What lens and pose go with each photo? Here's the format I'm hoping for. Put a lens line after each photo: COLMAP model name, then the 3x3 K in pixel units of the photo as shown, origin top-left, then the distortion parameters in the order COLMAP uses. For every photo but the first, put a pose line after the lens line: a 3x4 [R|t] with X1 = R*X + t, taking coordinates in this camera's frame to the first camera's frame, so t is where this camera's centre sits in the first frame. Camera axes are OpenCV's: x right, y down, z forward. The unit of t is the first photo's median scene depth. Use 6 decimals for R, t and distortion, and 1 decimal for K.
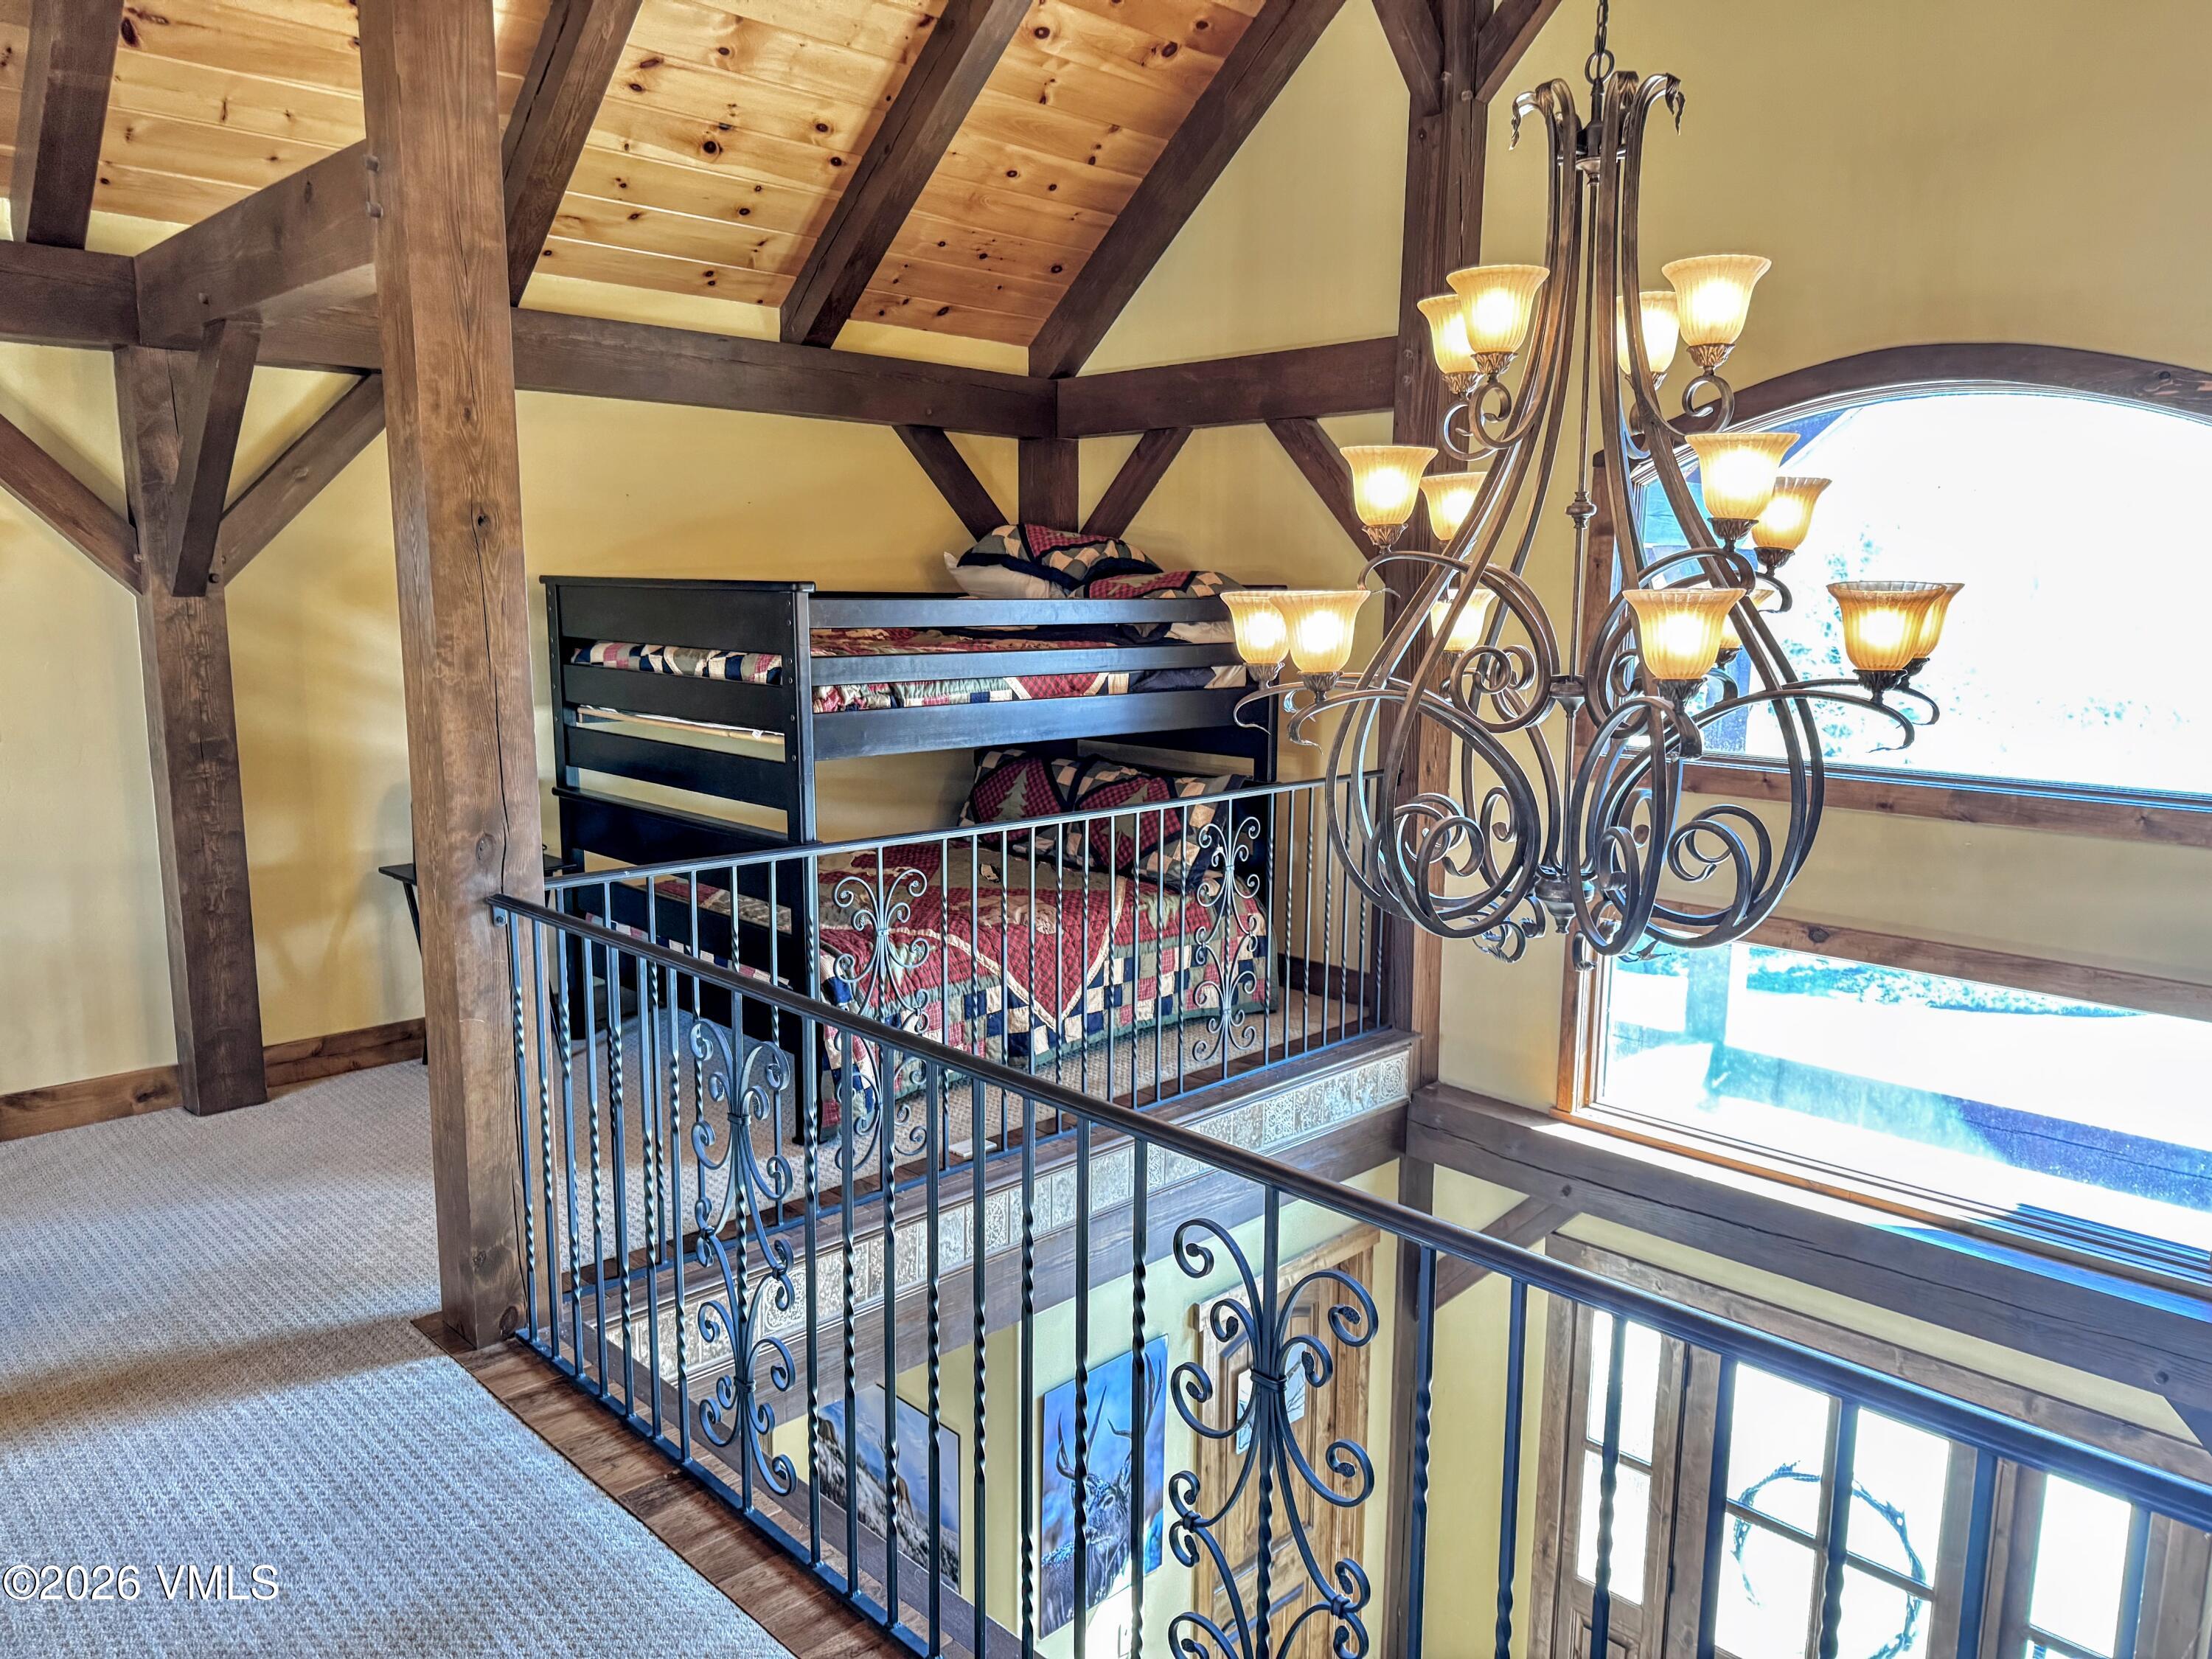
lens RADIAL K [[1554.6, 0, 1112.4], [0, 1554.6, 846.7], [0, 0, 1]] dist [0.061532, -0.066684]
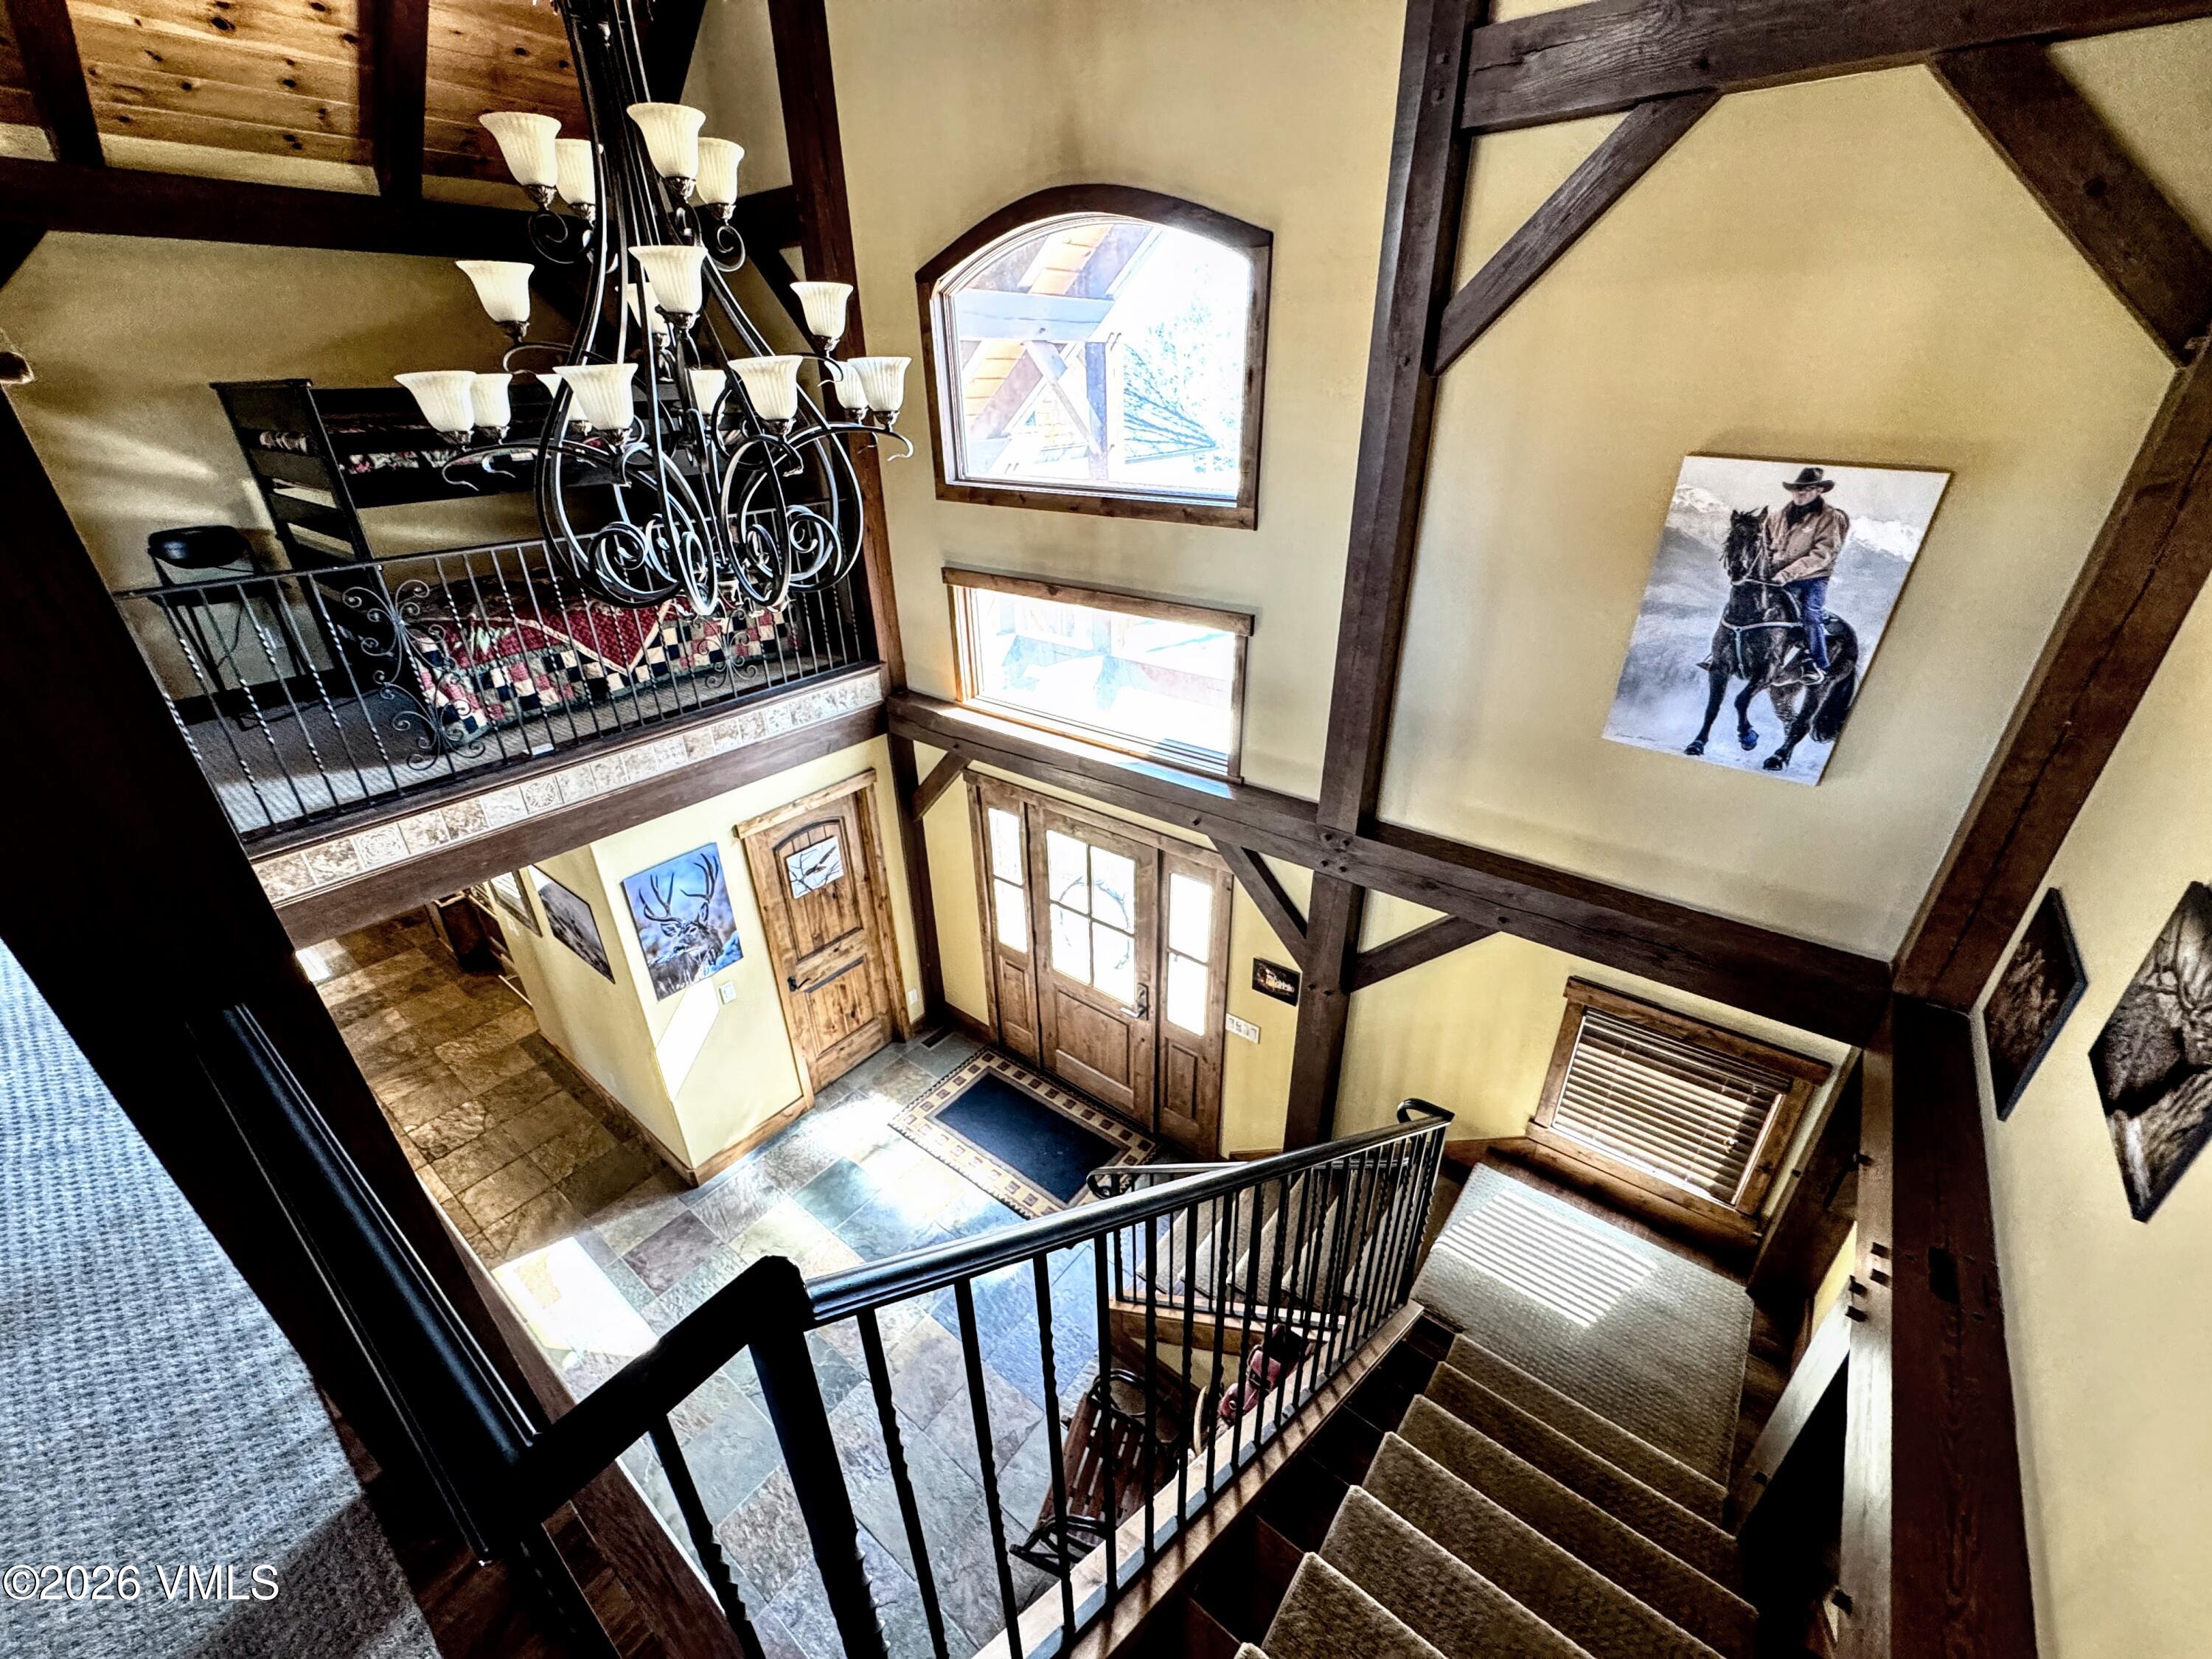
lens RADIAL K [[889.4, 0, 1102.8], [0, 889.4, 832.7], [0, 0, 1]] dist [-0.004415, 0.000949]
pose [[0.989774, -0.086639, 0.113320, 0.342167], [0.048620, 0.951749, 0.303000, 0.015761], [-0.134104, -0.294392, 0.946229, -0.009495]]
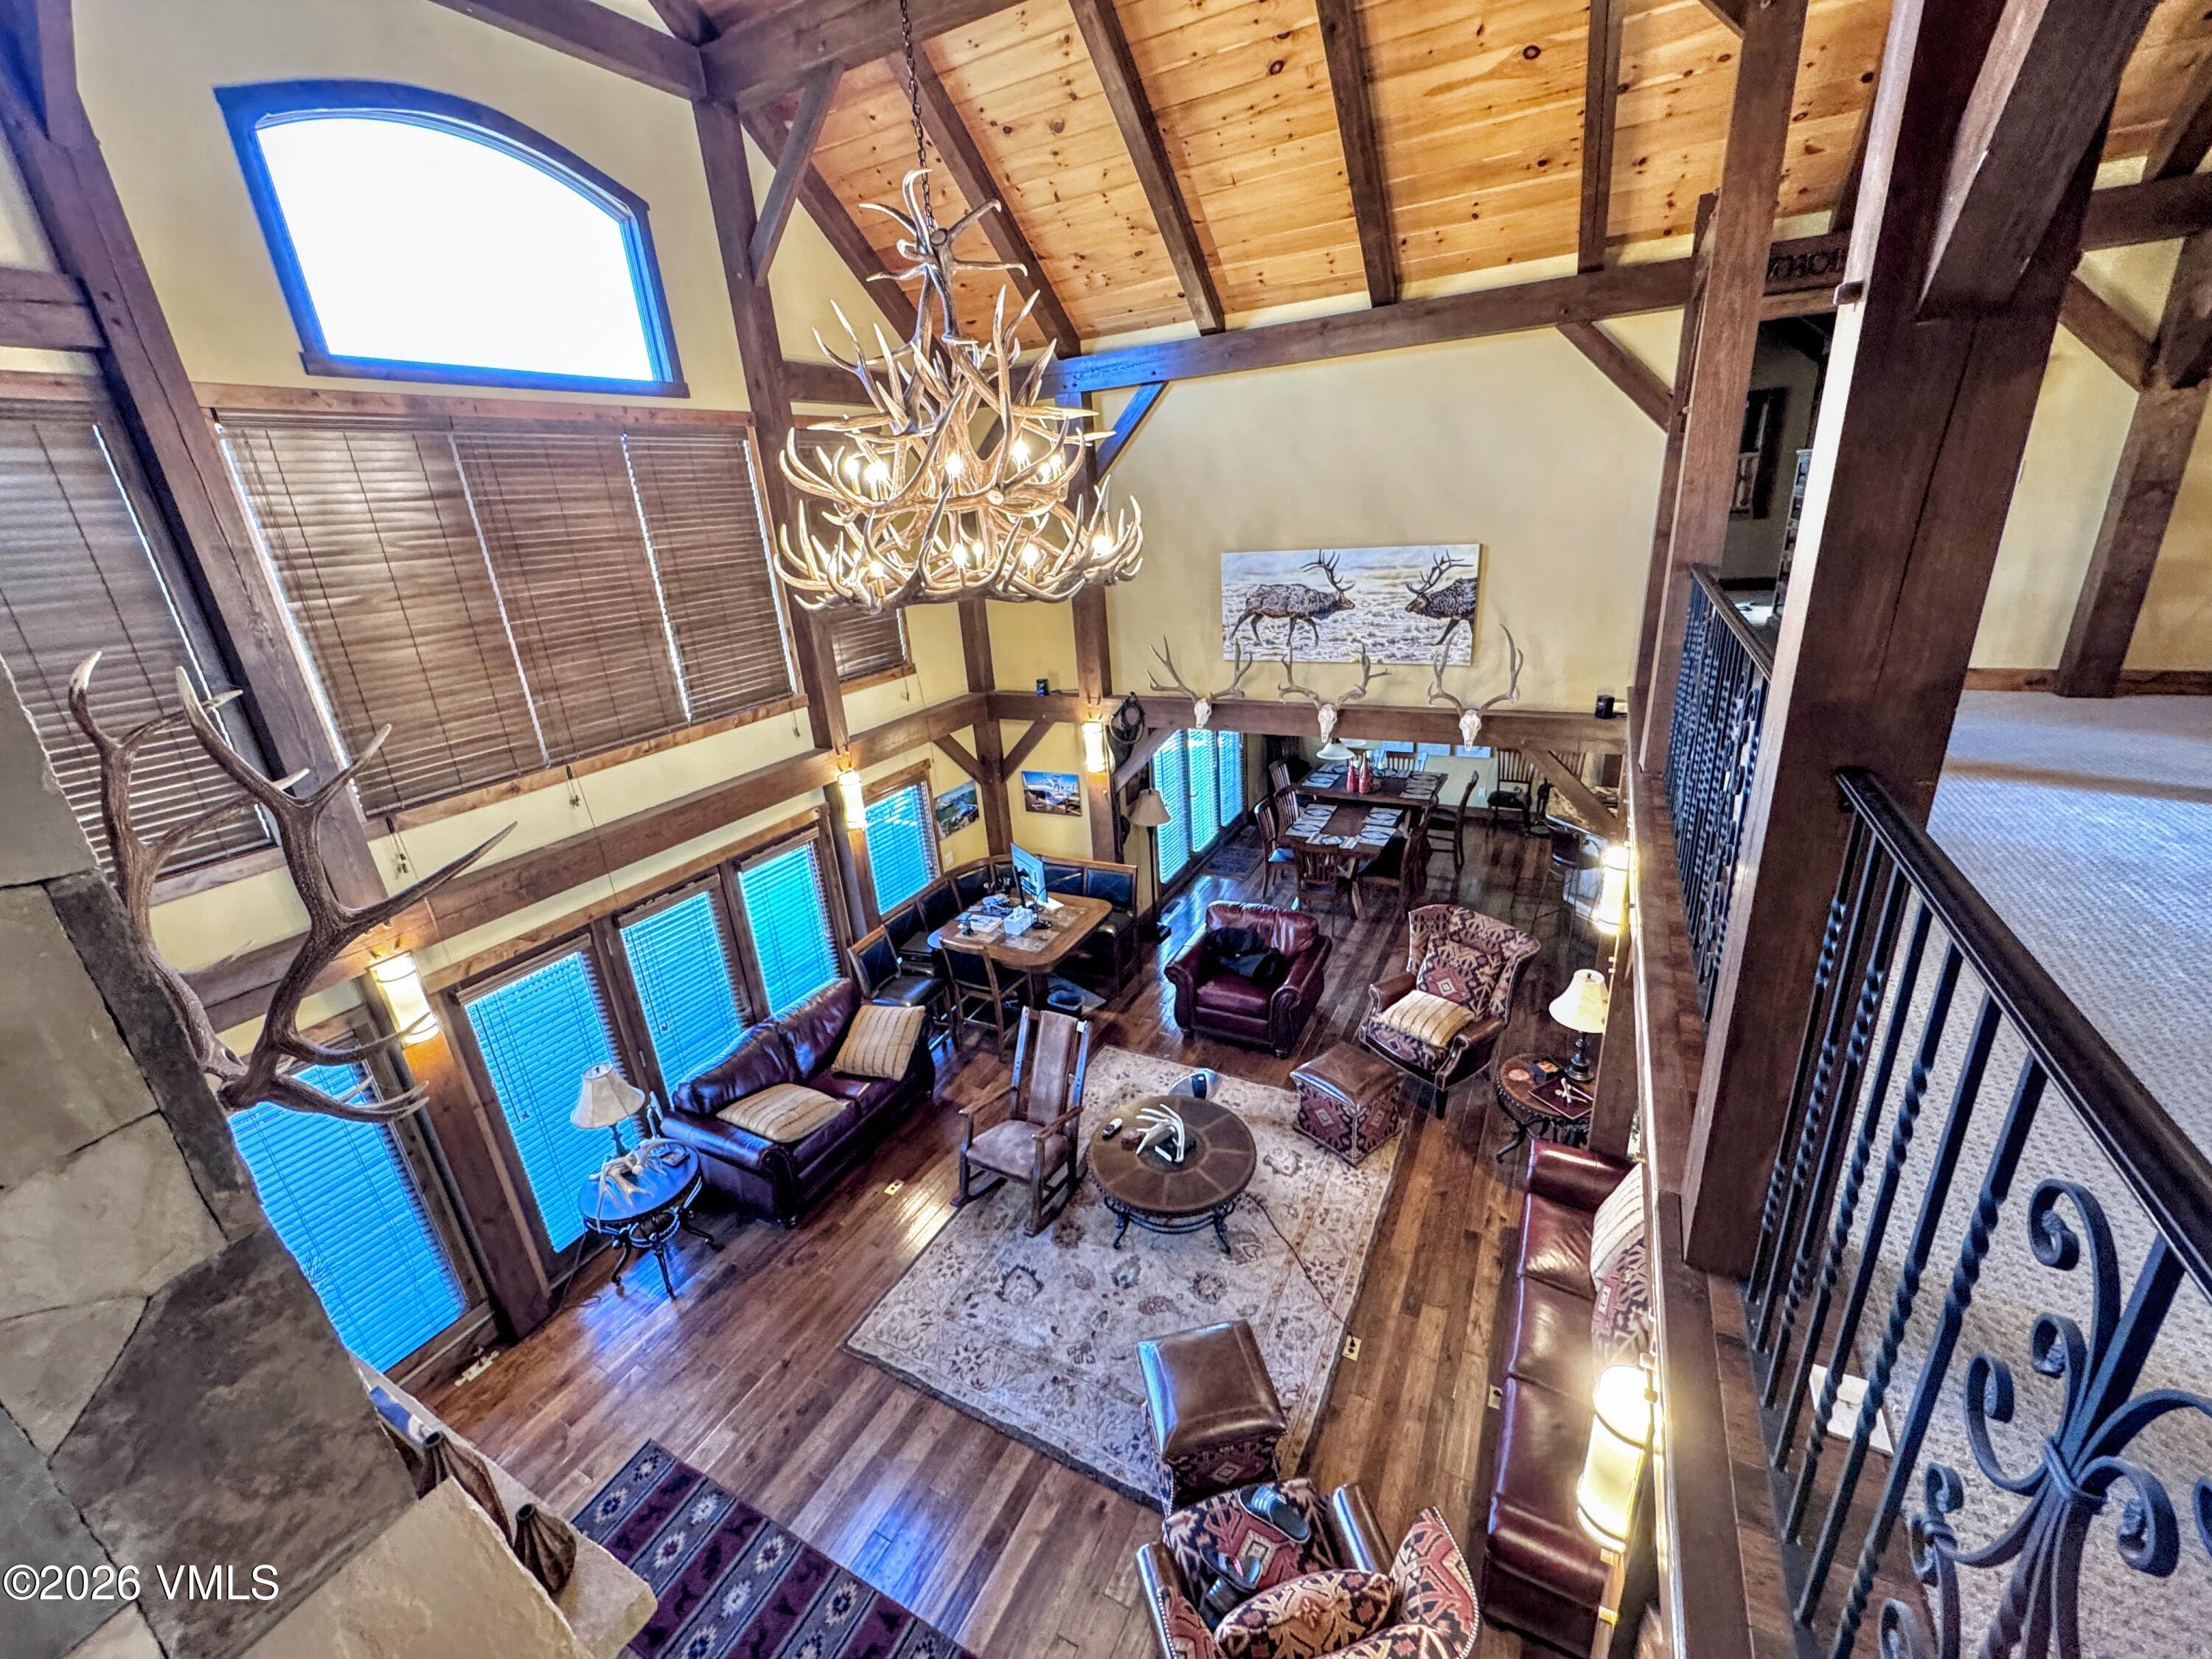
lens RADIAL K [[889.4, 0, 1097.9], [0, 889.4, 827.8], [0, 0, 1]] dist [-0.004415, 0.000949]
pose [[0.291229, 0.299474, -0.908571, 0.075554], [-0.081848, 0.954057, 0.288231, 0.102690], [0.953146, -0.009576, 0.302360, -0.372743]]
